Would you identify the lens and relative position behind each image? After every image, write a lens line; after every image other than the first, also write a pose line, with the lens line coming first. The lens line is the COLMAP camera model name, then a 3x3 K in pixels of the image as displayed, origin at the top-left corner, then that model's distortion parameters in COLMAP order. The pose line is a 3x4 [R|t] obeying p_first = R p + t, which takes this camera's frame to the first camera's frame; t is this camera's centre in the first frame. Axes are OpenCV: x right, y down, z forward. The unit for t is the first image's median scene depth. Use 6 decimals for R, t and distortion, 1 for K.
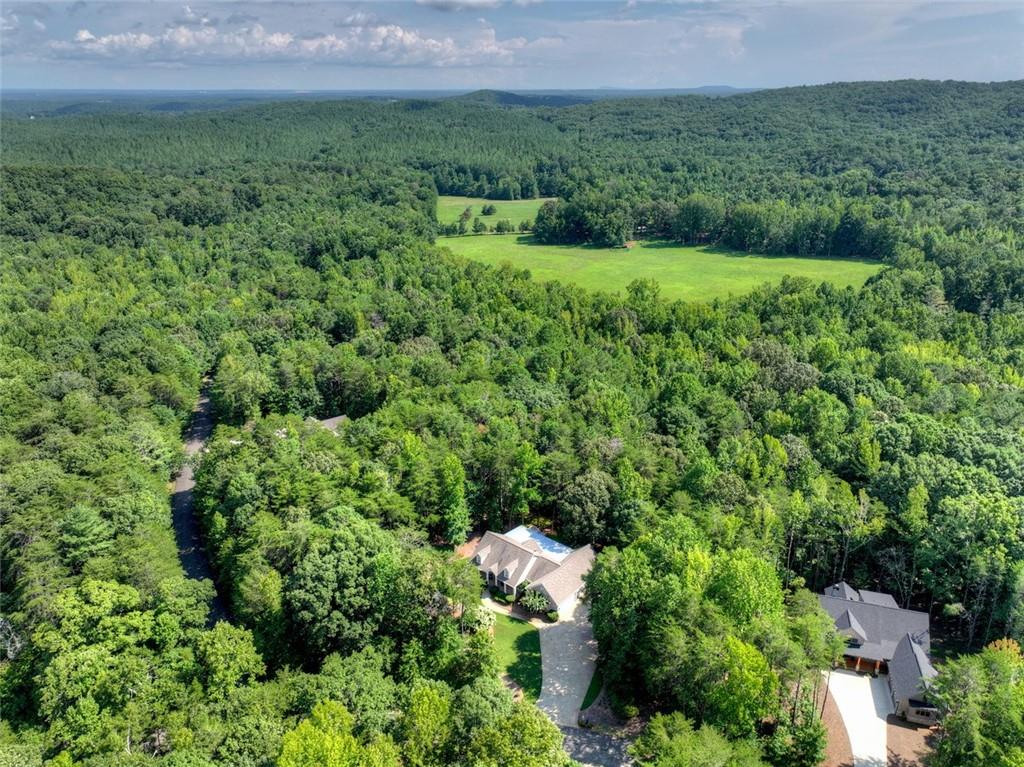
lens RADIAL K [[716.9, 0, 512.0], [0, 716.9, 383.5], [0, 0, 1]] dist [-0.000032, 0.017302]
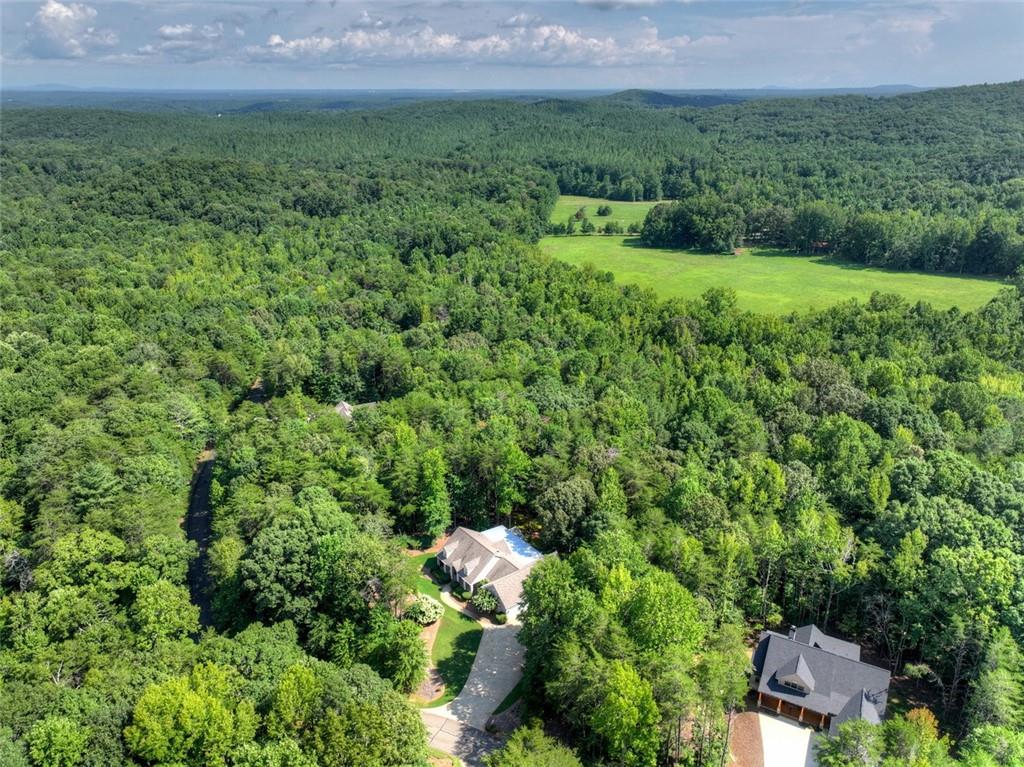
lens RADIAL K [[716.9, 0, 512.0], [0, 716.9, 383.5], [0, 0, 1]] dist [-0.000032, 0.017302]
pose [[0.979801, 0.077119, -0.184504, 0.160783], [-0.077001, 0.997000, 0.007816, -0.006936], [0.184553, 0.006548, 0.982801, 0.014580]]
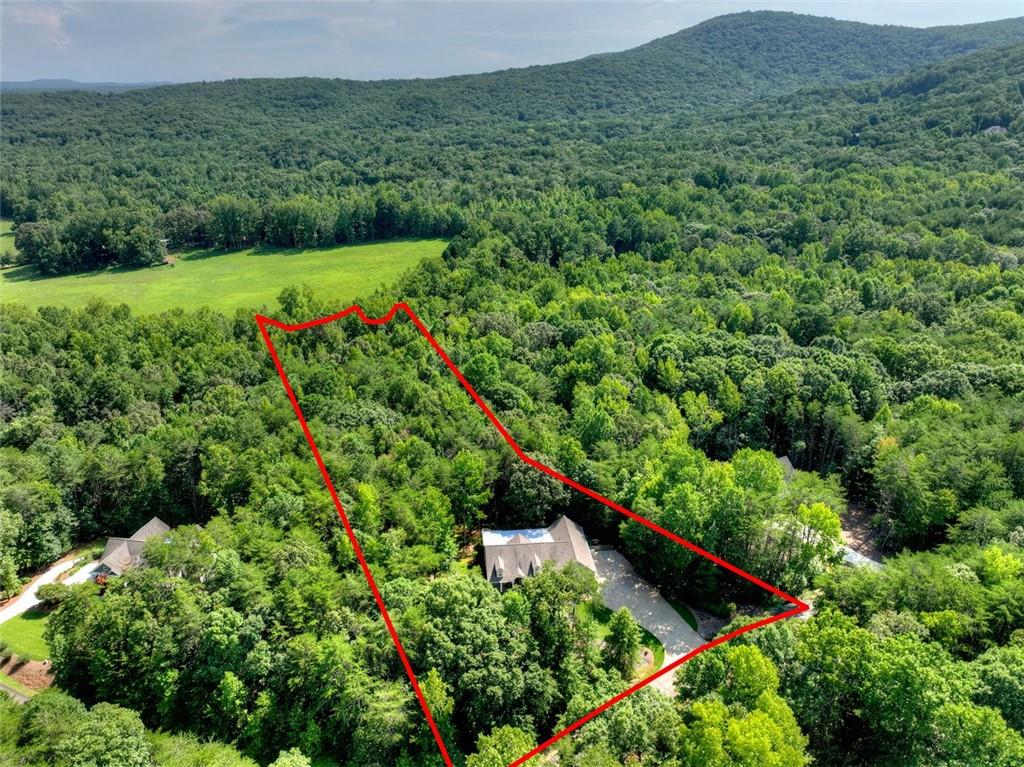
lens RADIAL K [[716.9, 0, 512.0], [0, 716.9, 383.5], [0, 0, 1]] dist [-0.000032, 0.017302]
pose [[0.703511, -0.273109, 0.656112, -0.451746], [0.269572, 0.956767, 0.109211, -0.077780], [-0.657573, 0.100038, 0.746719, 0.175164]]
